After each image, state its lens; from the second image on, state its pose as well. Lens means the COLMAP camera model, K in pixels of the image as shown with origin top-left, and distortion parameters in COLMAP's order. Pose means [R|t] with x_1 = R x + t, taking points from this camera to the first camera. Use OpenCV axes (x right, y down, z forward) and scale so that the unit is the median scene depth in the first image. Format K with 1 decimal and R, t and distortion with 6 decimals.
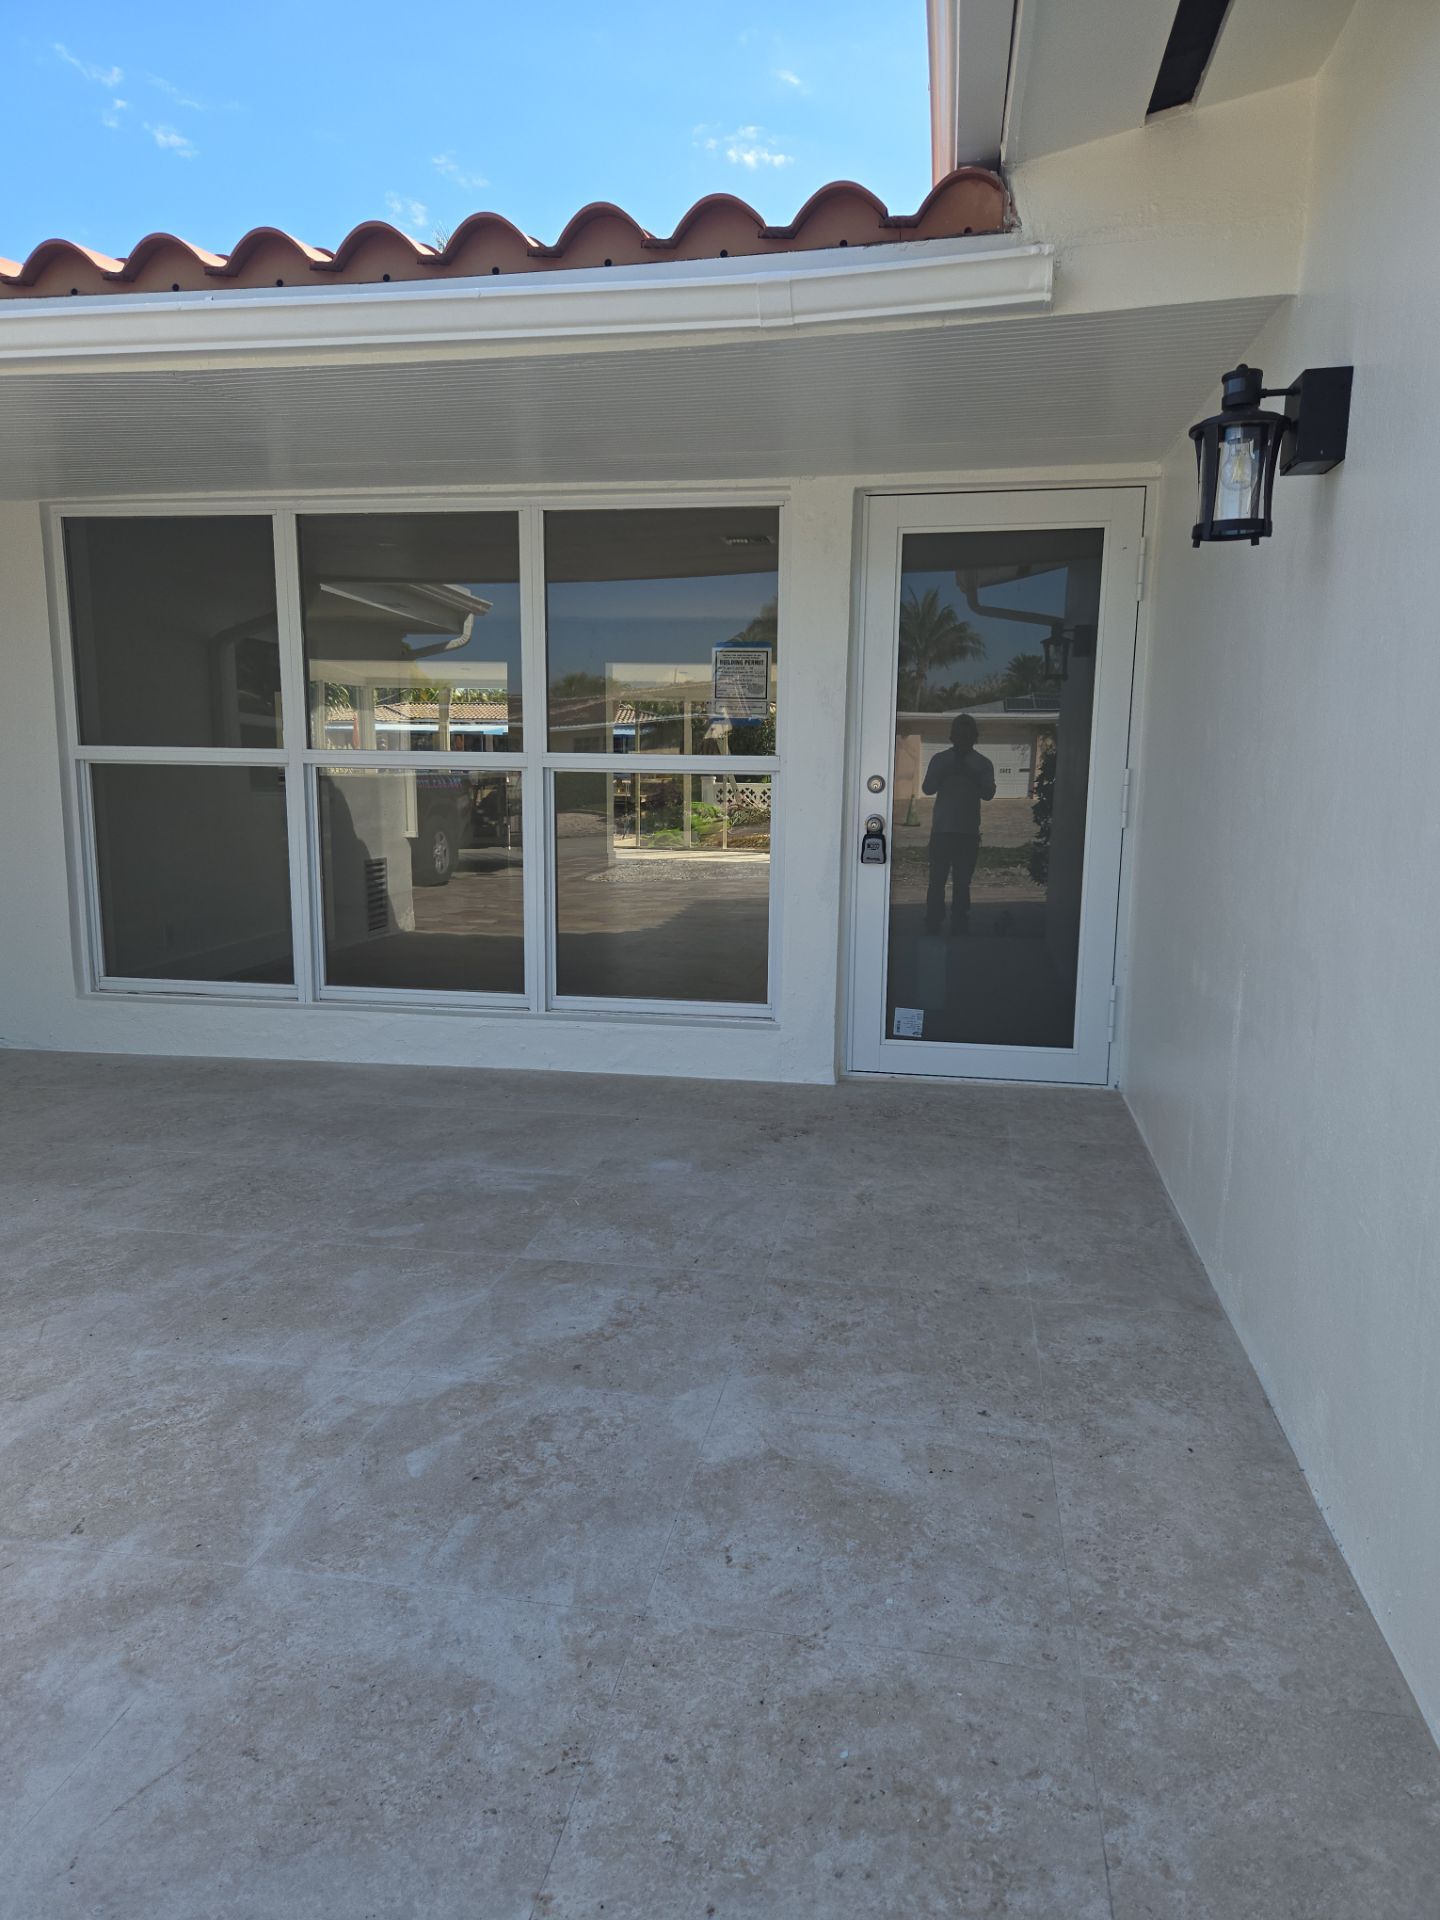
lens RADIAL K [[1291.0, 0, 710.2], [0, 1291.0, 947.1], [0, 0, 1]] dist [0.004245, -0.012653]
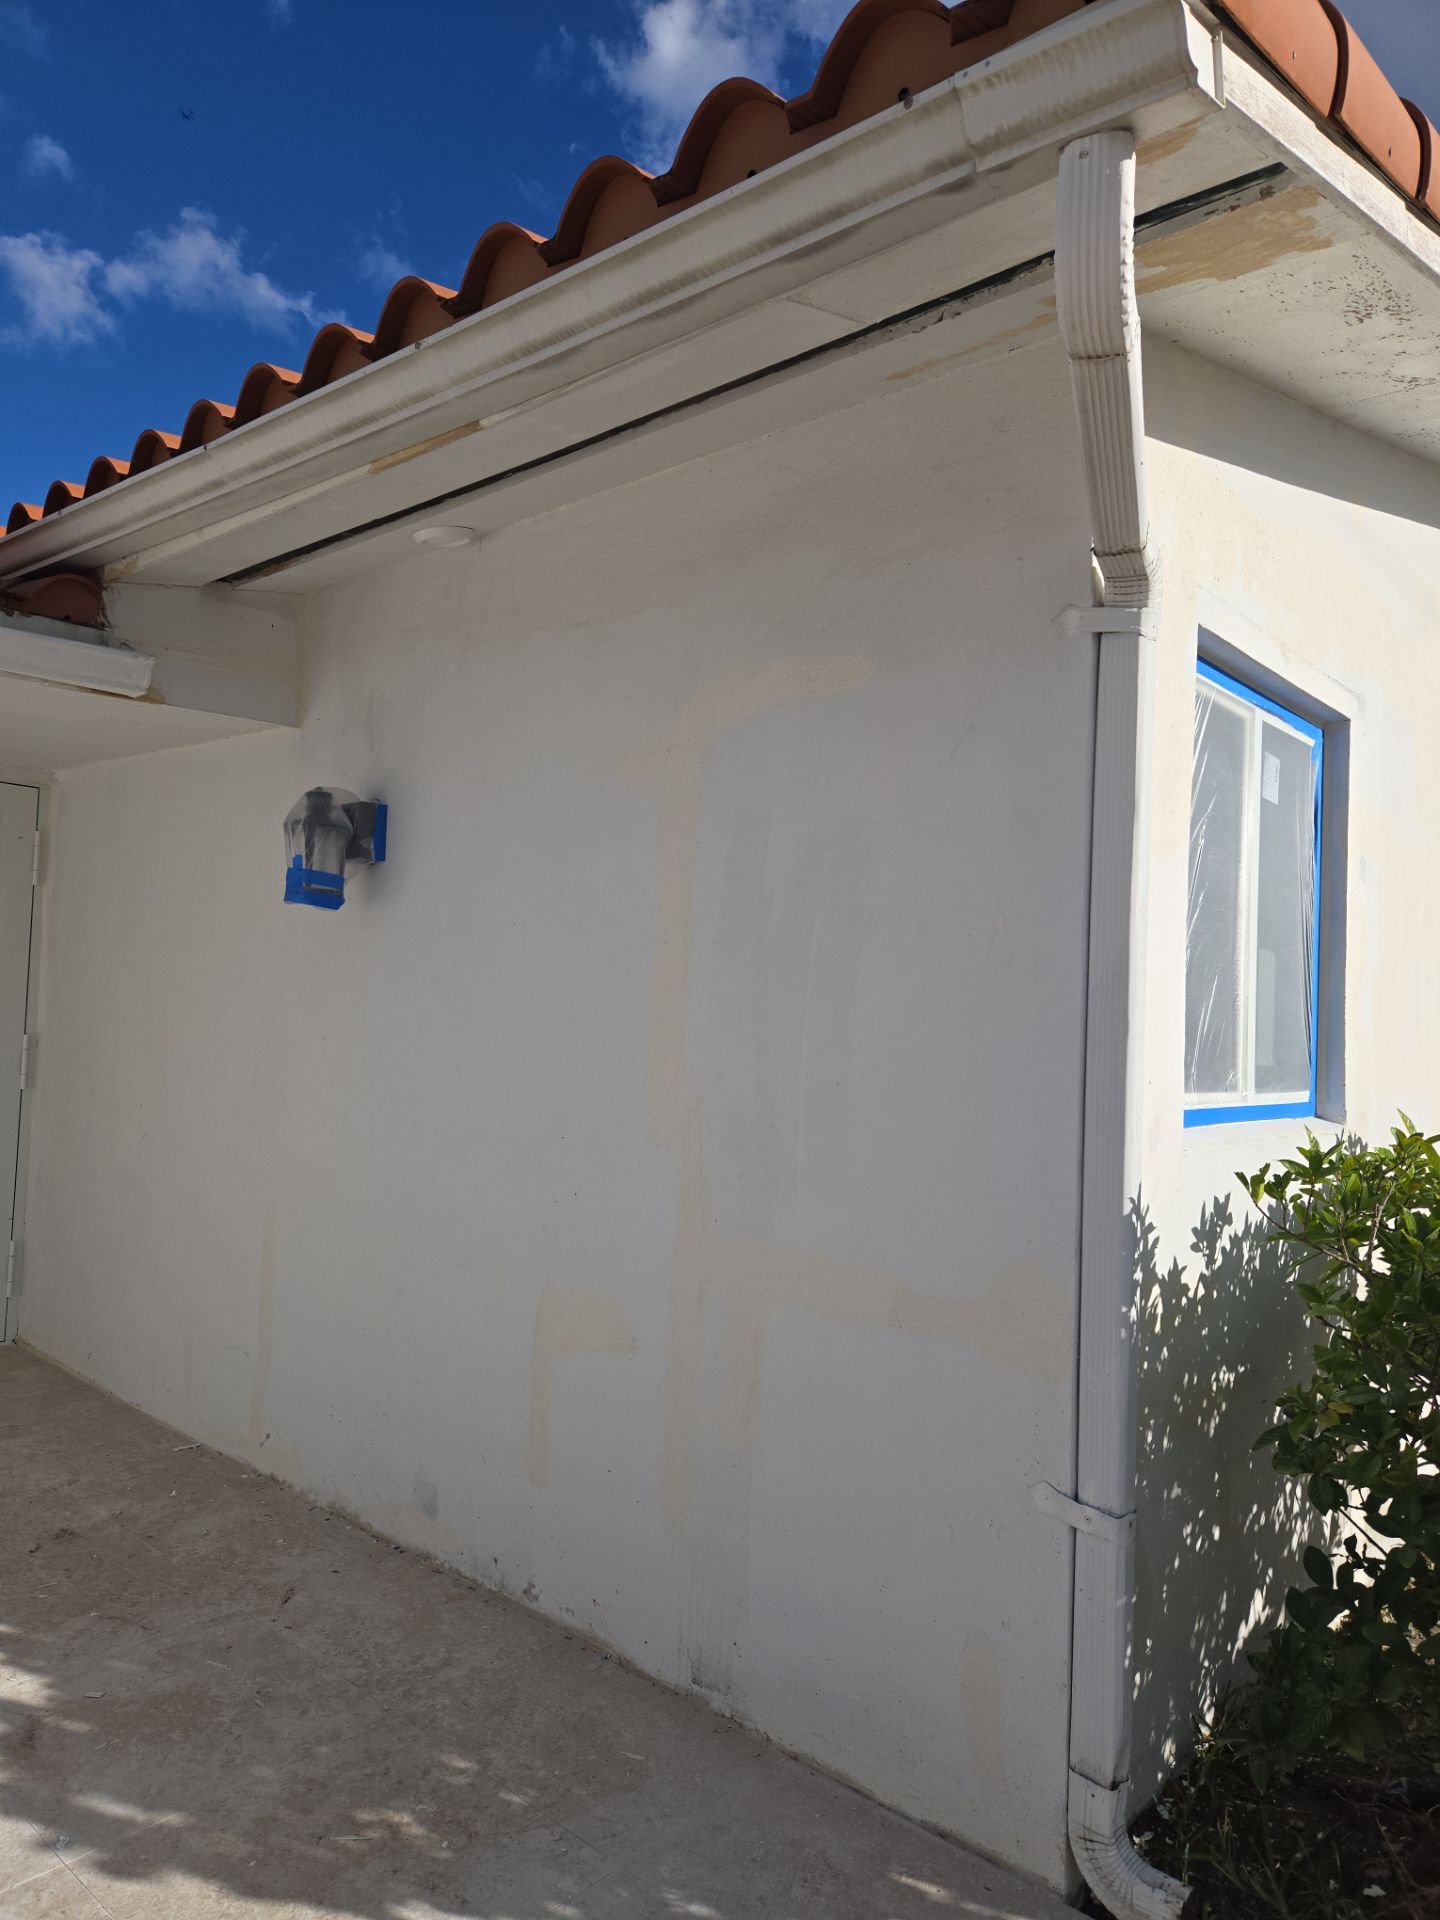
lens RADIAL K [[1291.0, 0, 725.5], [0, 1291.0, 959.3], [0, 0, 1]] dist [0.004245, -0.012653]
pose [[0.516219, 0.033934, 0.855784, -0.635062], [0.106255, 0.988958, -0.103309, -0.059458], [-0.849840, 0.144261, 0.506913, -0.116537]]
